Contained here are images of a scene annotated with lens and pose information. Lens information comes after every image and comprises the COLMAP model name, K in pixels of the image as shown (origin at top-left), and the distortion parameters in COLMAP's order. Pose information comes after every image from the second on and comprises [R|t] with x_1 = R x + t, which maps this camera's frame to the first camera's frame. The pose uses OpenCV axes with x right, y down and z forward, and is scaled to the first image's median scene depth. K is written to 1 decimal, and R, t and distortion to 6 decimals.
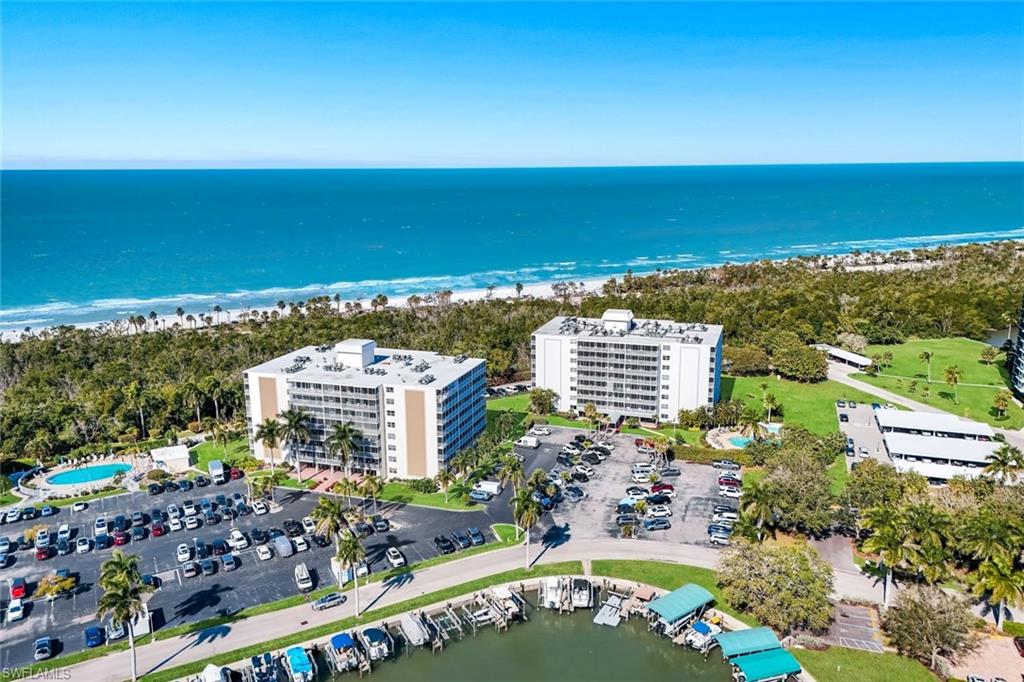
lens RADIAL K [[762.9, 0, 512.0], [0, 762.9, 341.0], [0, 0, 1]] dist [0.100256, -0.002873]
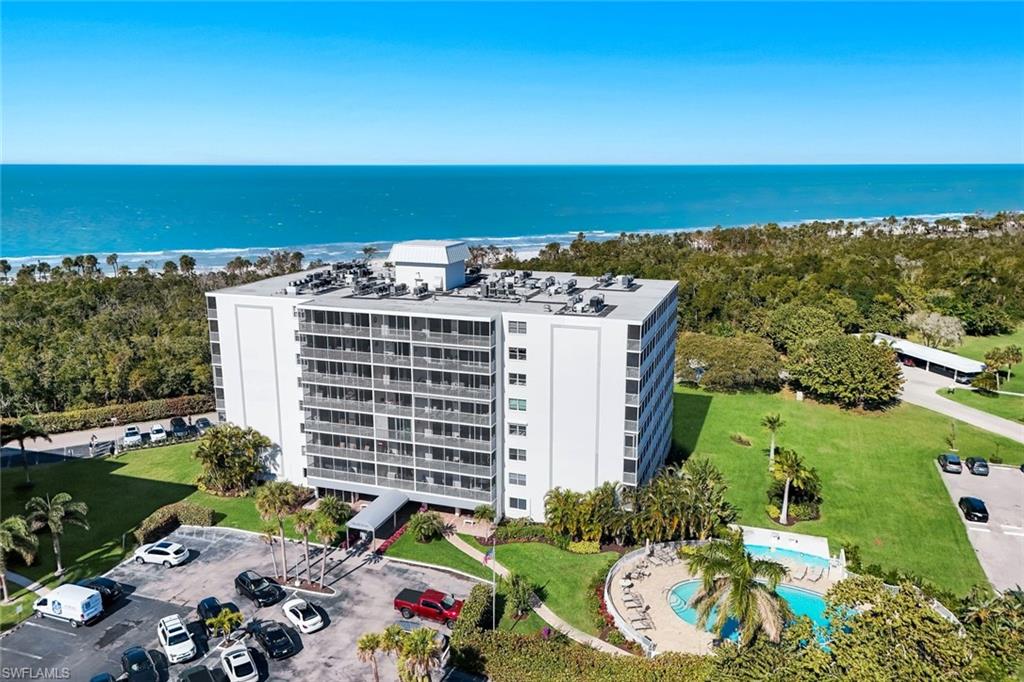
lens RADIAL K [[762.9, 0, 512.0], [0, 762.9, 341.0], [0, 0, 1]] dist [0.100256, -0.002873]
pose [[0.999966, 0.007797, -0.002784, 0.188351], [-0.007789, 0.999965, 0.003001, 0.013591], [0.002807, -0.002979, 0.999992, 0.585005]]
